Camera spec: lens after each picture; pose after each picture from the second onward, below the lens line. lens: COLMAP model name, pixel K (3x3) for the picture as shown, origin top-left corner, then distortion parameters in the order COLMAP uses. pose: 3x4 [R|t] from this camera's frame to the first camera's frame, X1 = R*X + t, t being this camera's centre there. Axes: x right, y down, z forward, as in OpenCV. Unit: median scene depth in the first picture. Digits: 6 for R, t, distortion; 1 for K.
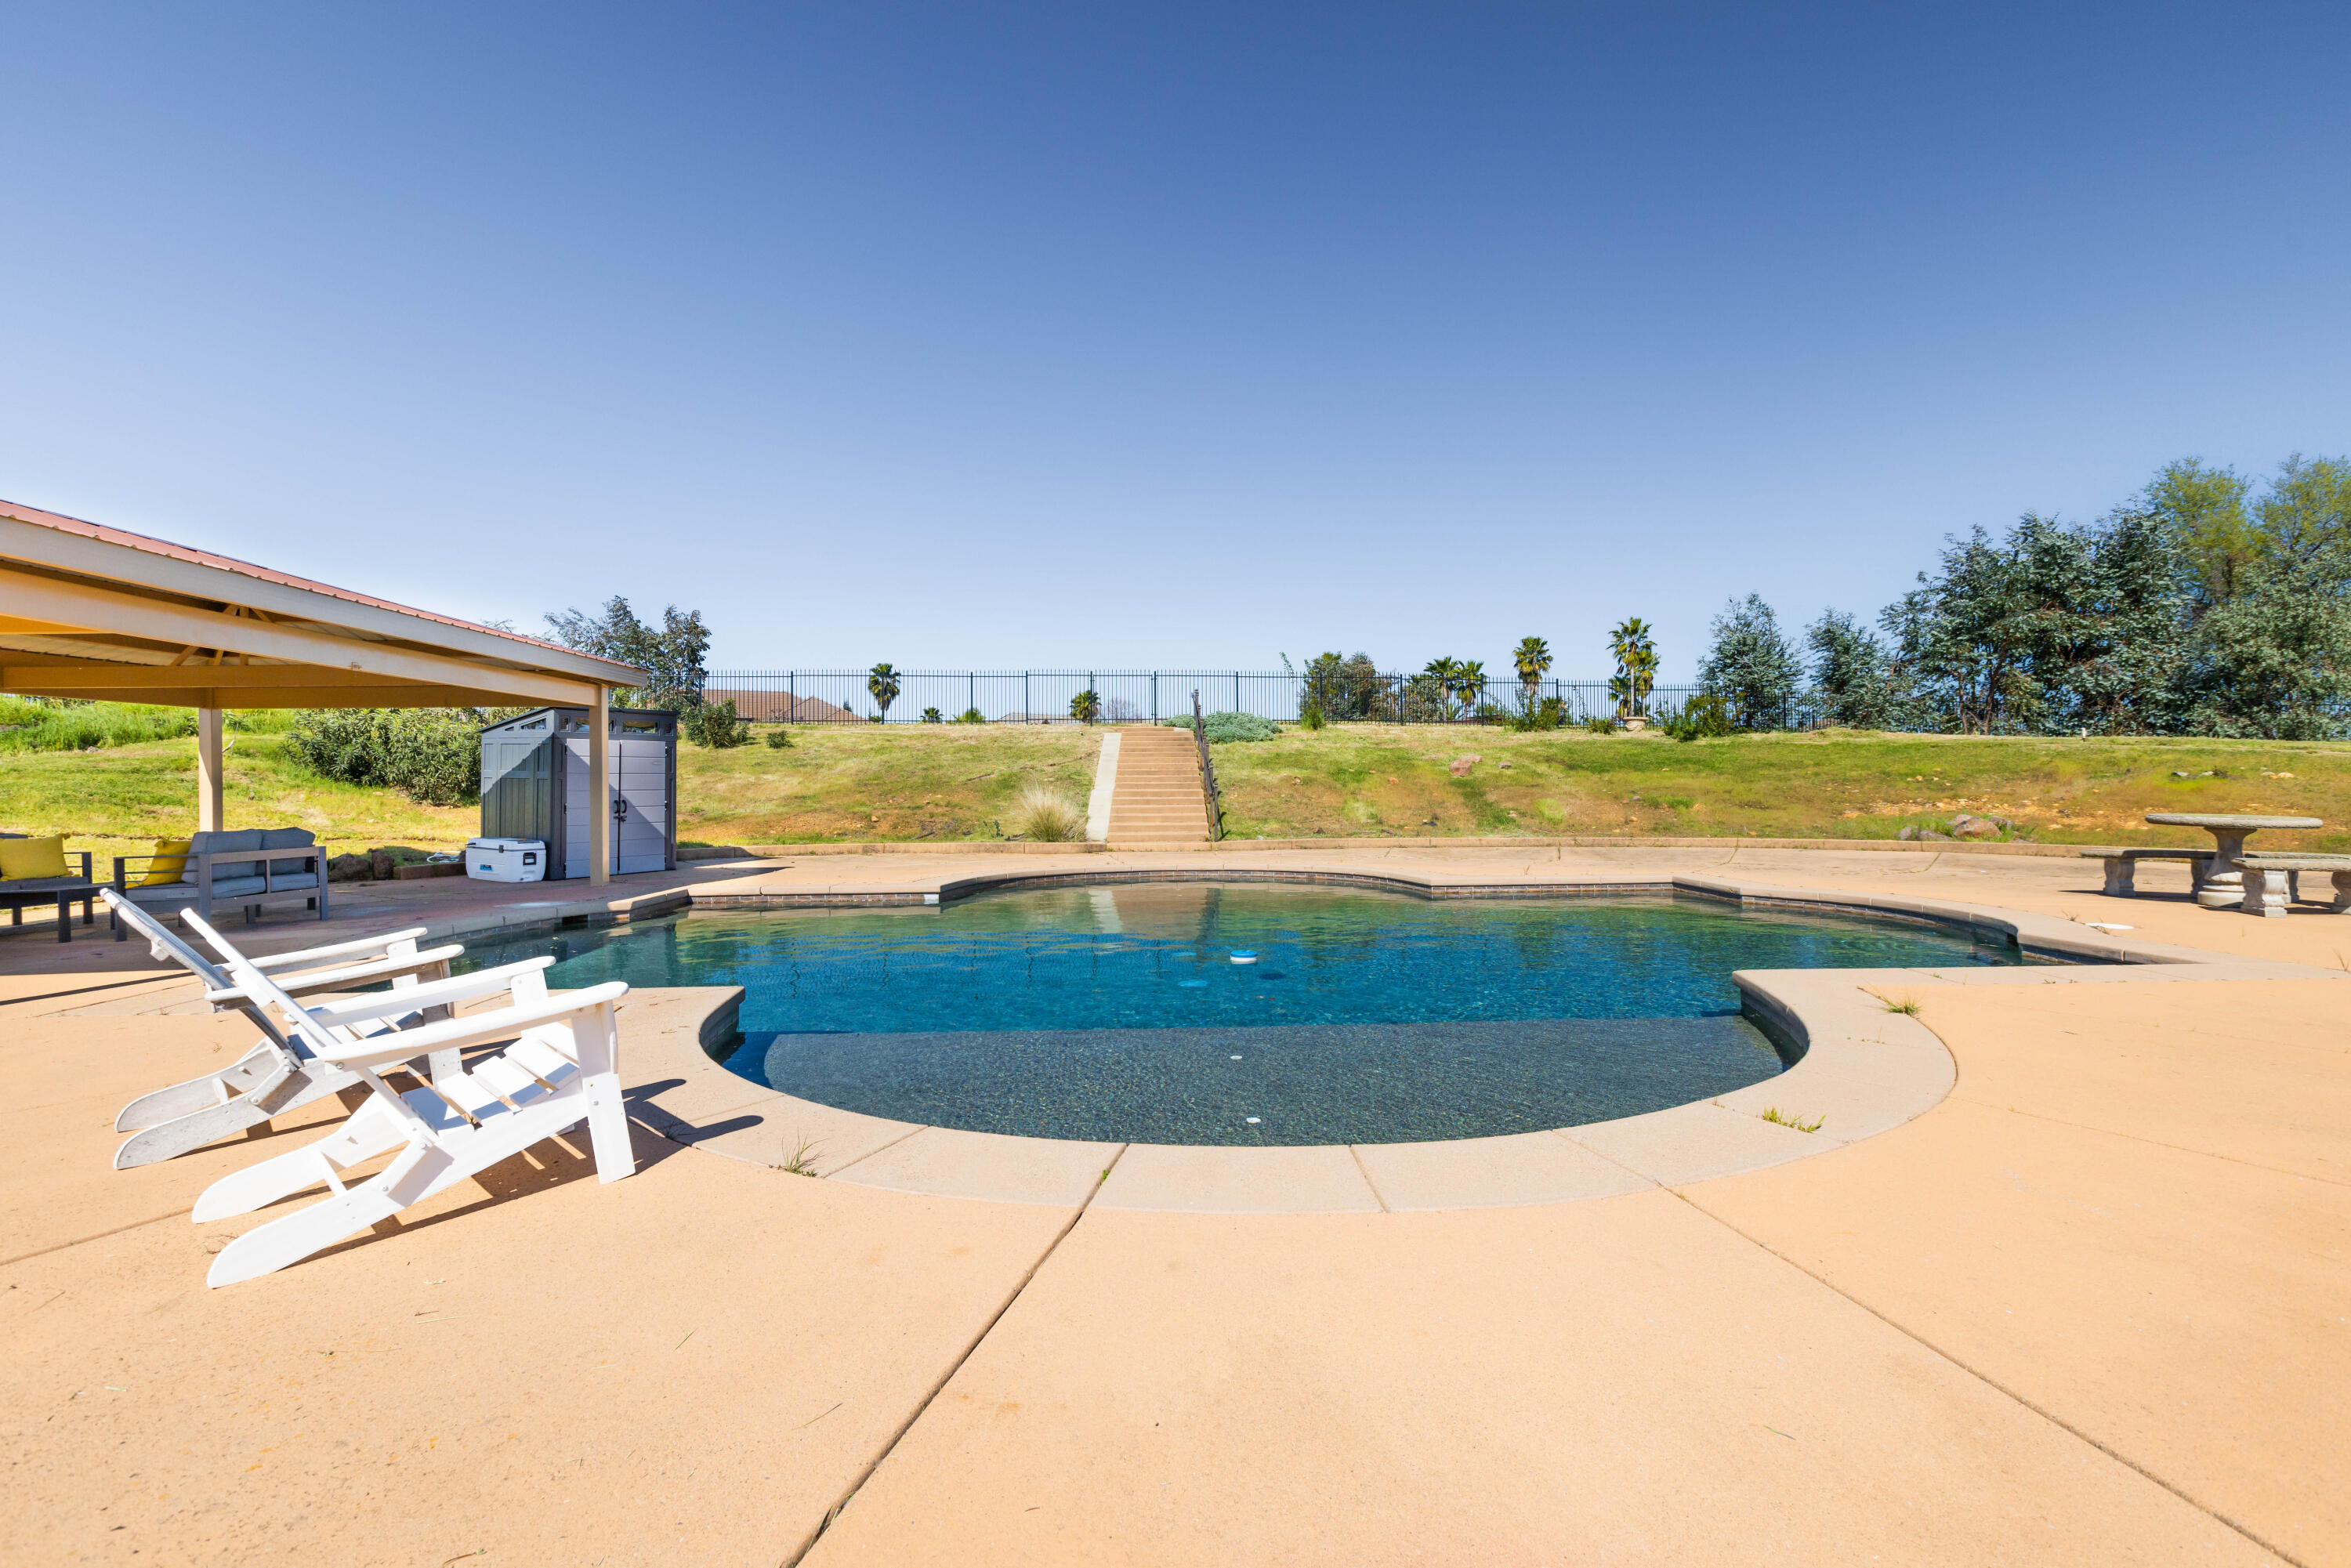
lens RADIAL K [[1093.3, 0, 1175.5], [0, 1093.3, 784.0], [0, 0, 1]] dist [0.001538, 0.000290]
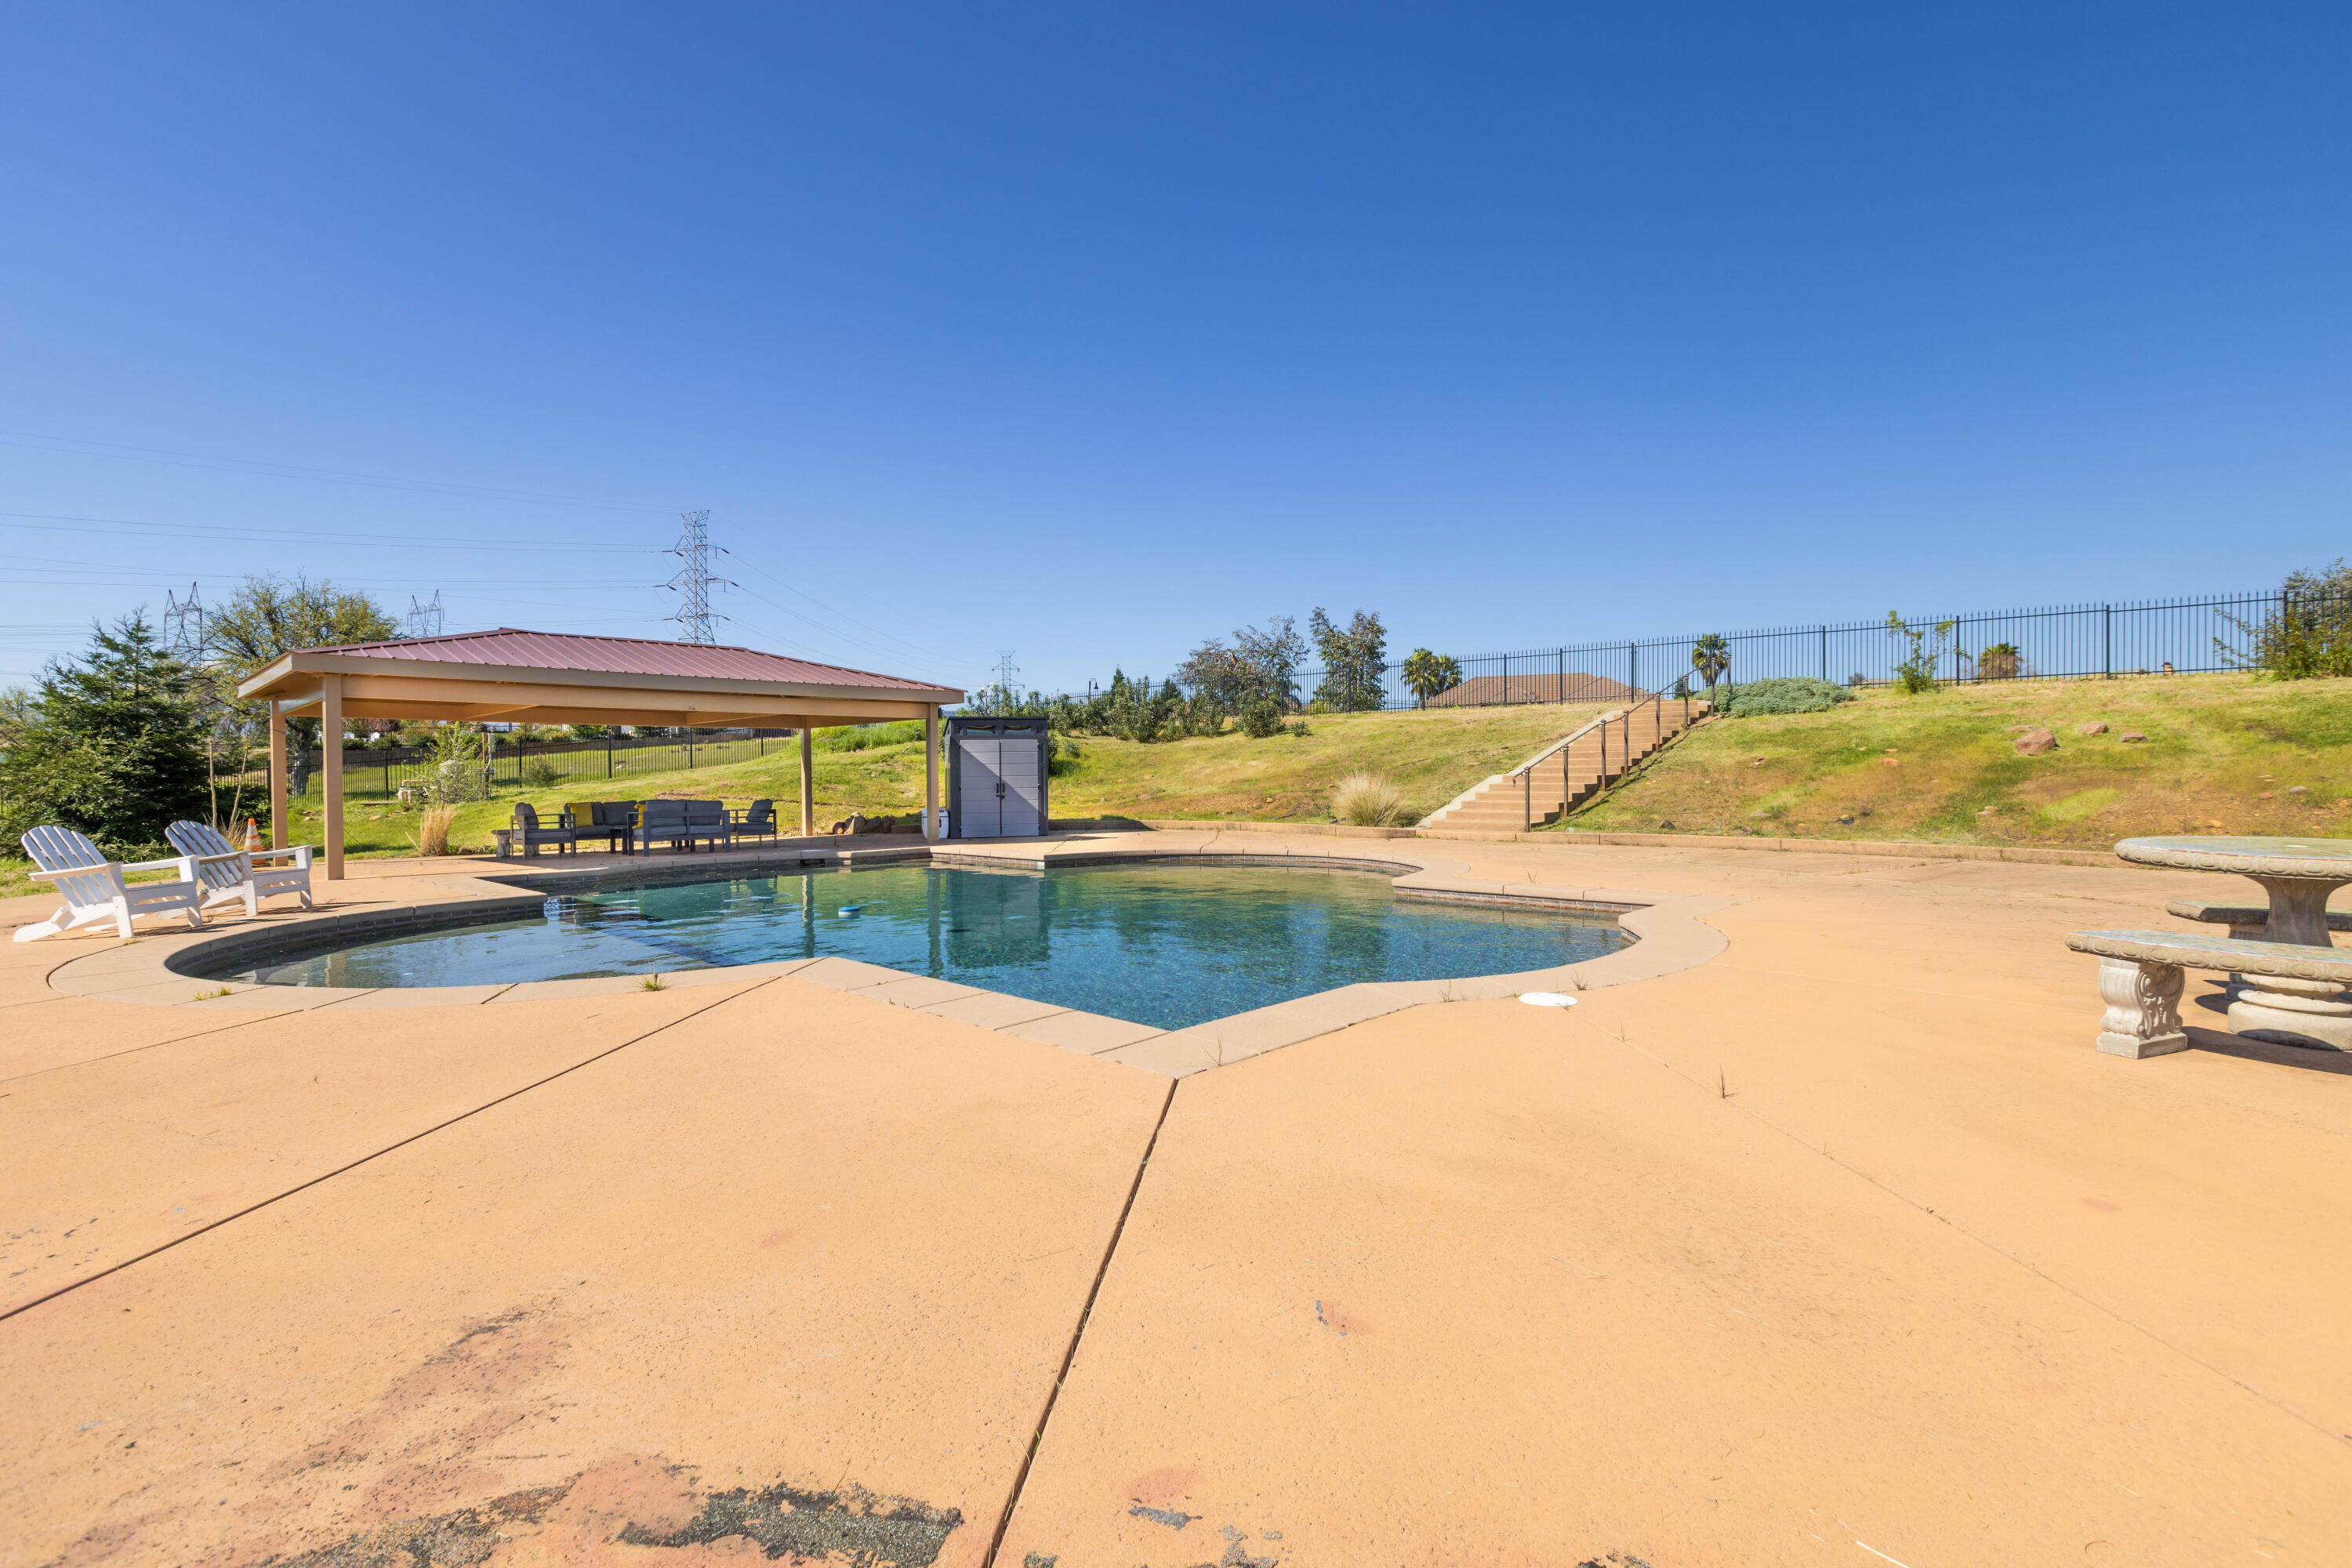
lens RADIAL K [[1063.4, 0, 1176.0], [0, 1063.4, 784.0], [0, 0, 1]] dist [0.003679, 0.000613]
pose [[0.714913, 0.010410, -0.699135, 0.440830], [0.005101, 0.999785, 0.020103, -0.007887], [0.699194, -0.017938, 0.714707, 0.134825]]
